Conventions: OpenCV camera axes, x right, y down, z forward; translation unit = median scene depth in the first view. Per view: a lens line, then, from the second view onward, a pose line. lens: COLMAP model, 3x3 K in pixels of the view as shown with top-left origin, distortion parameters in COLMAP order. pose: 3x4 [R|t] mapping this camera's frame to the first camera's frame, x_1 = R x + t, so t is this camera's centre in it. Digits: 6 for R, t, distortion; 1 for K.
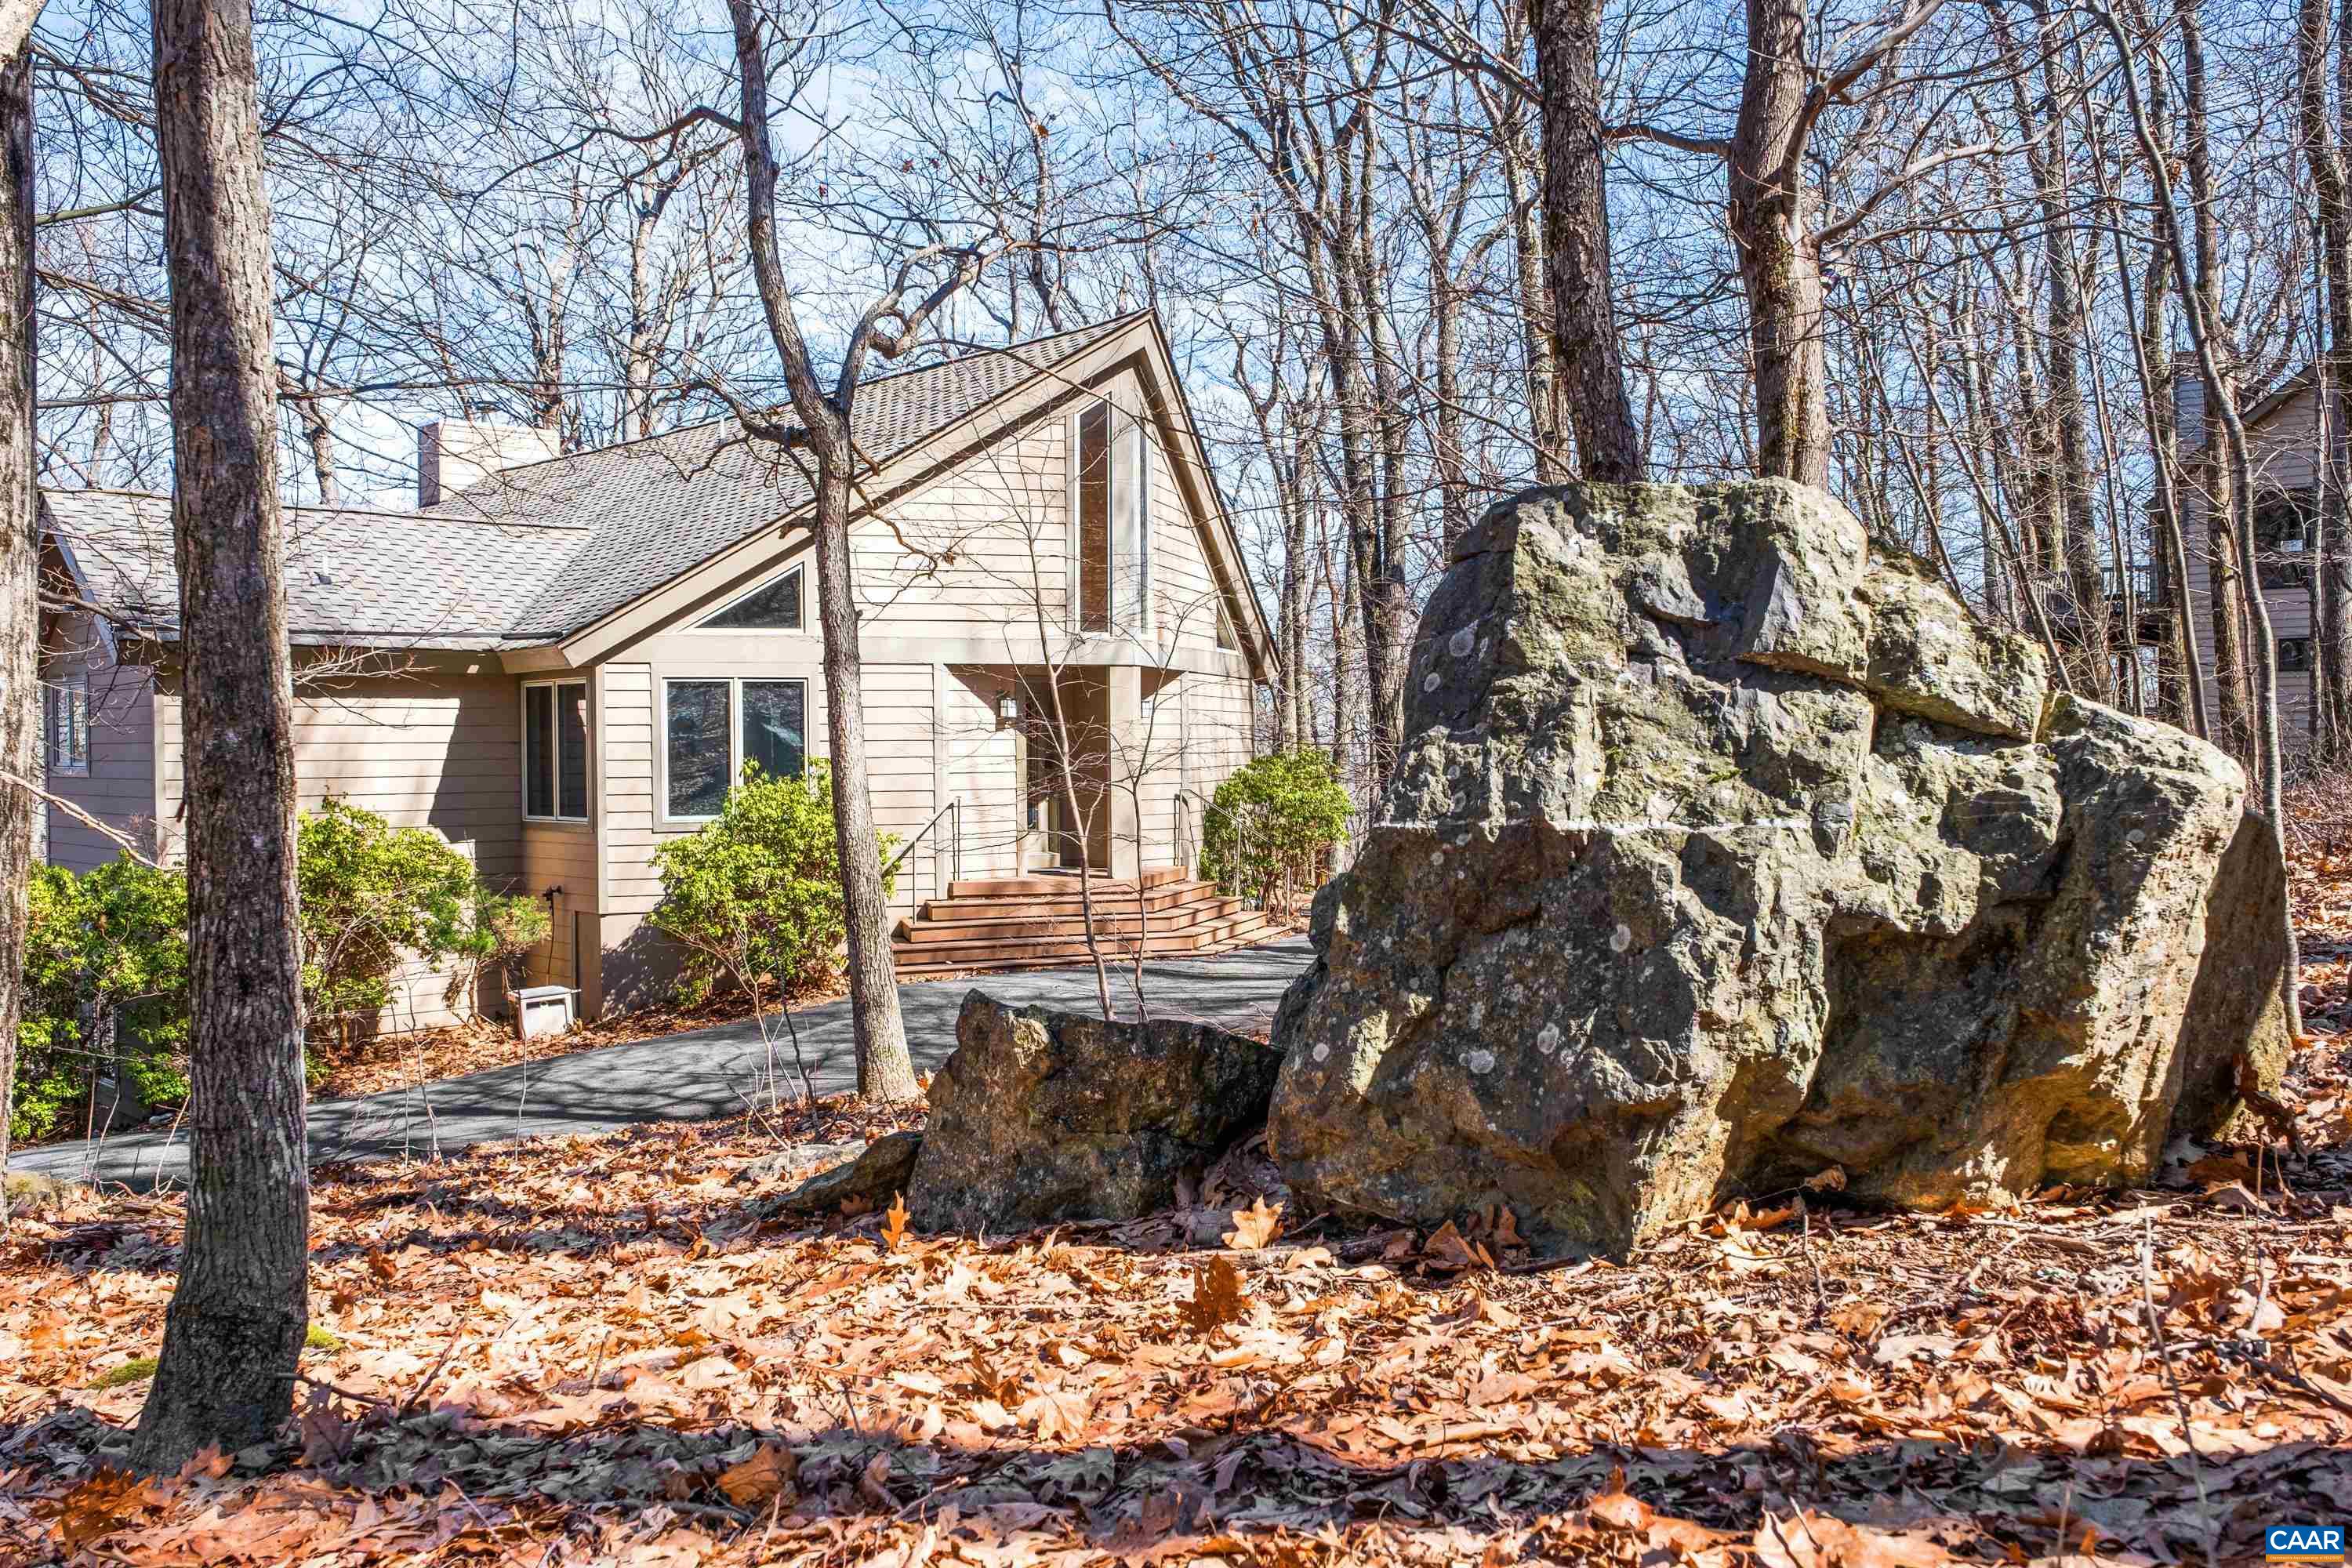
lens RADIAL K [[1952.0, 0, 1176.0], [0, 1952.0, 784.0], [0, 0, 1]] dist [0.000487, 0.000061]
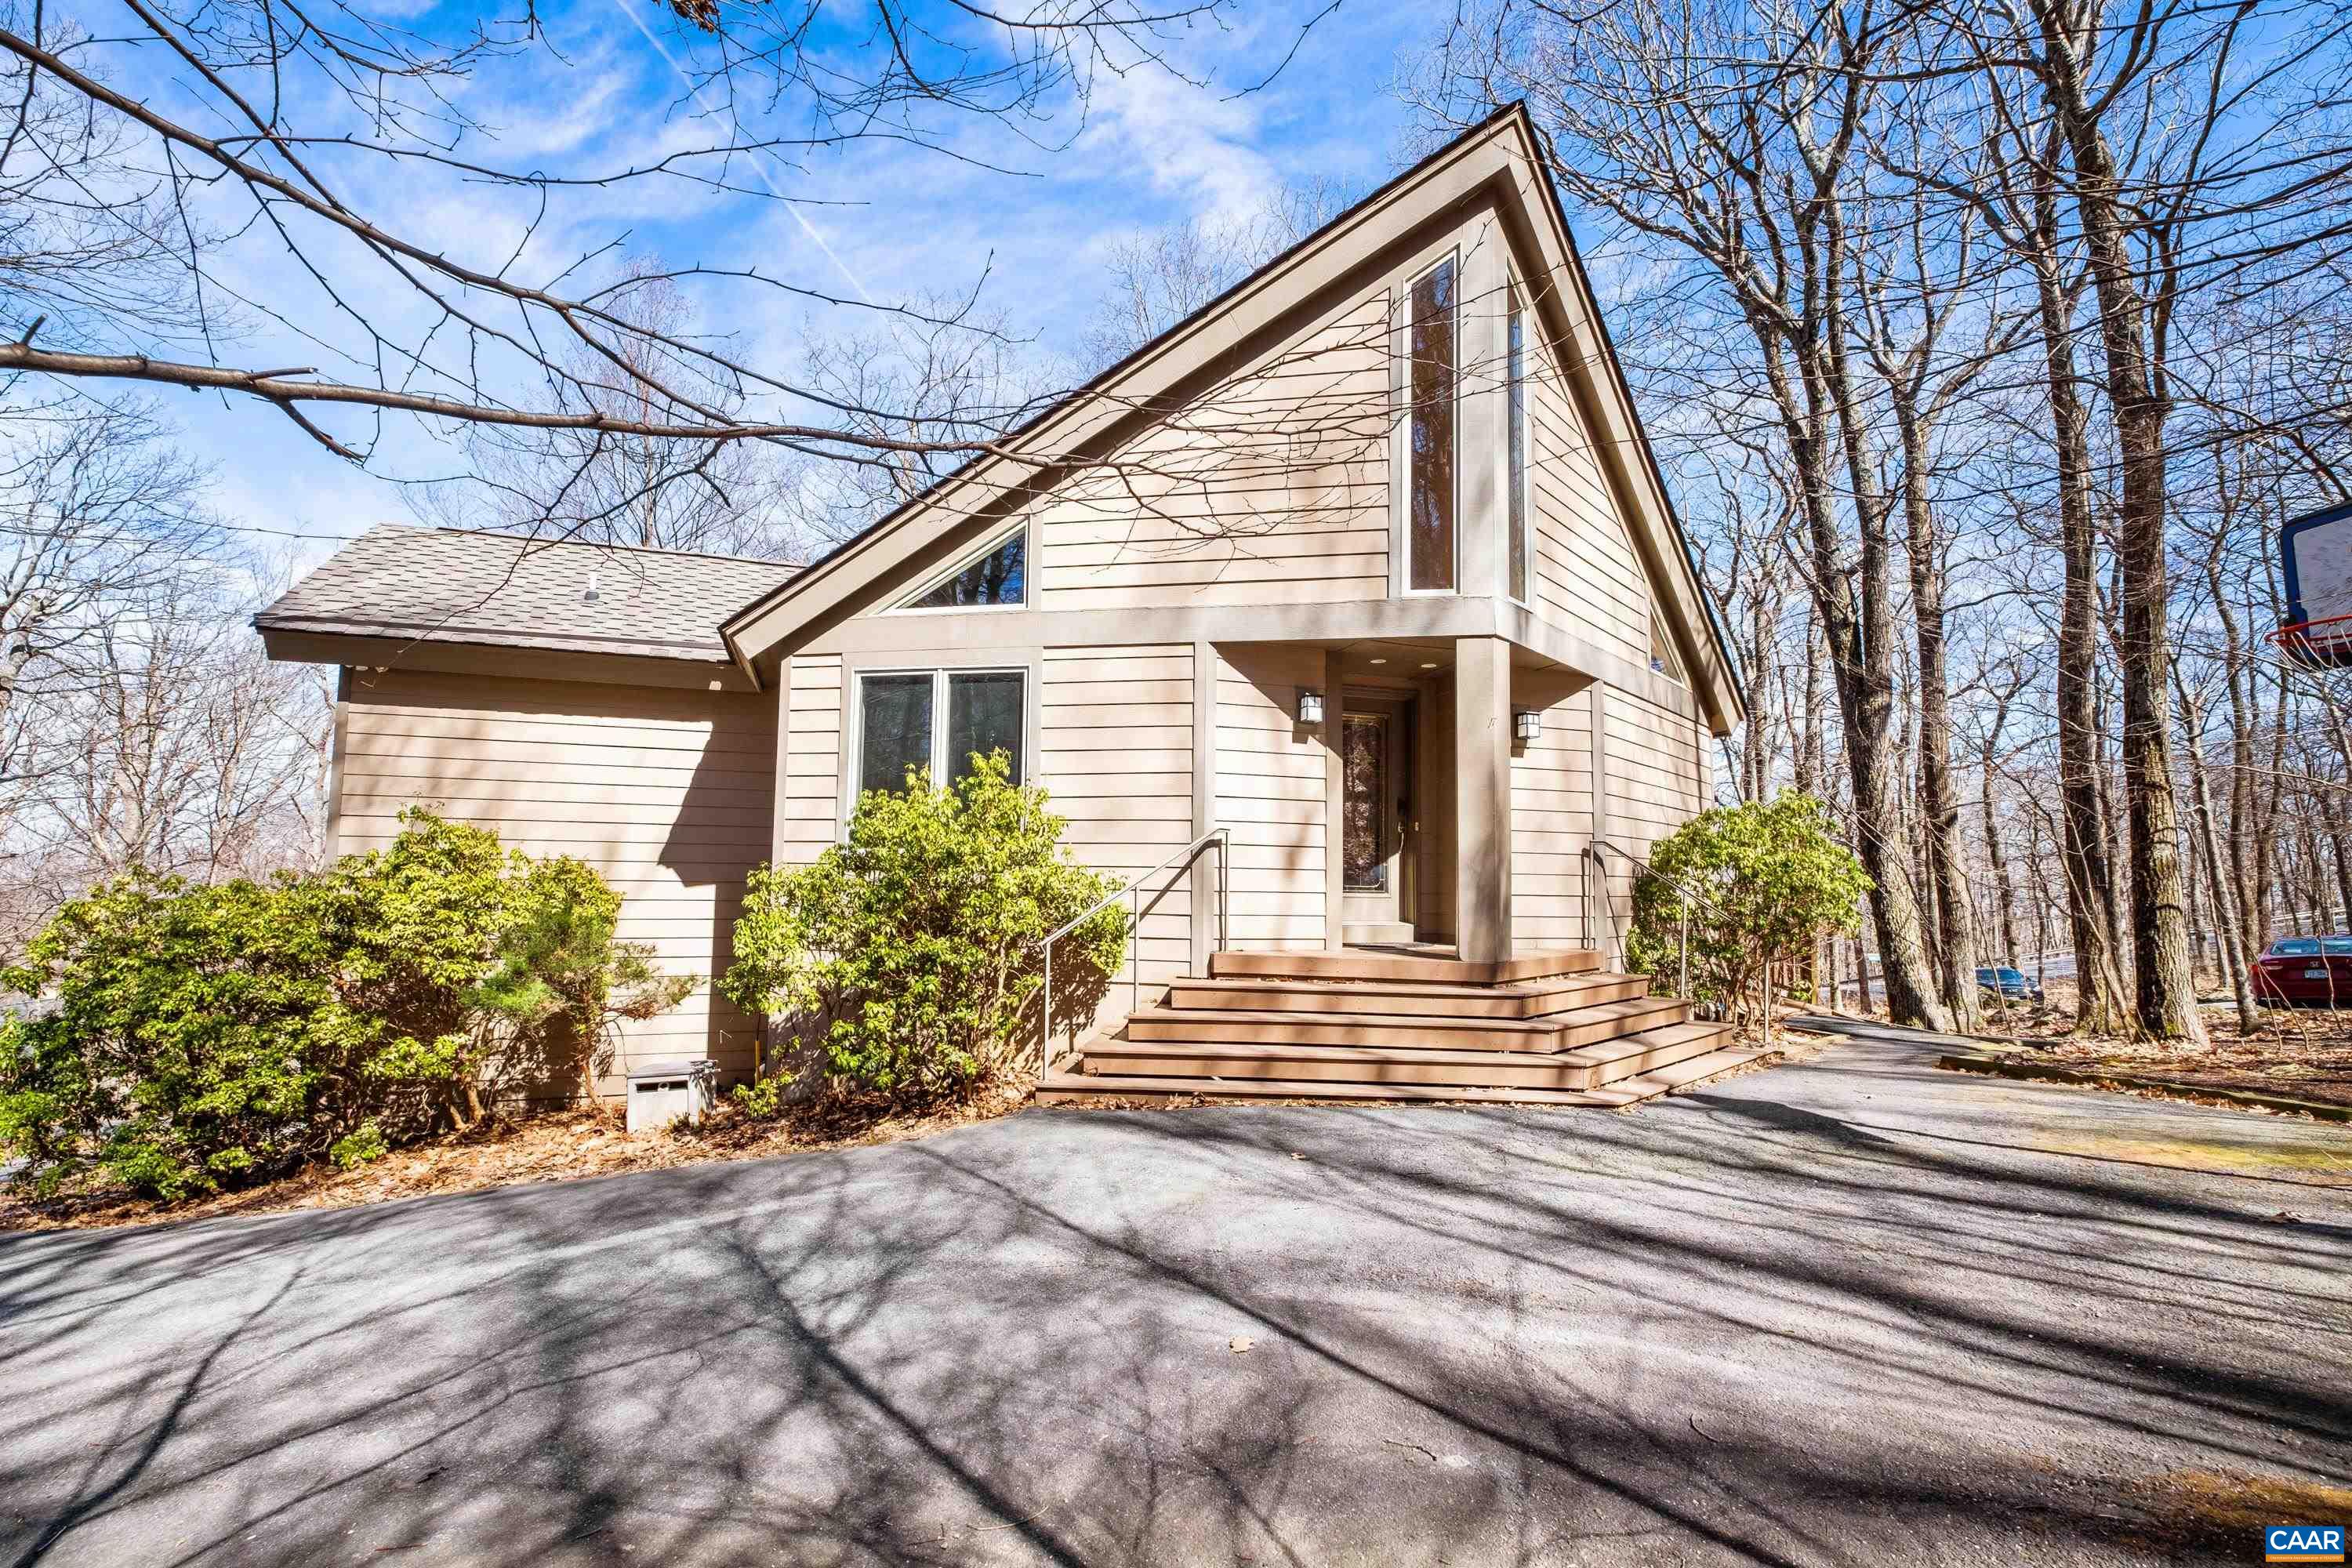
lens RADIAL K [[1057.3, 0, 1178.9], [0, 1057.3, 814.1], [0, 0, 1]] dist [-0.011577, 0.000151]
pose [[0.905133, -0.009093, -0.425031, 0.032986], [-0.029033, 0.996115, -0.083137, 0.032082], [0.424136, 0.087590, 0.901353, 0.641800]]
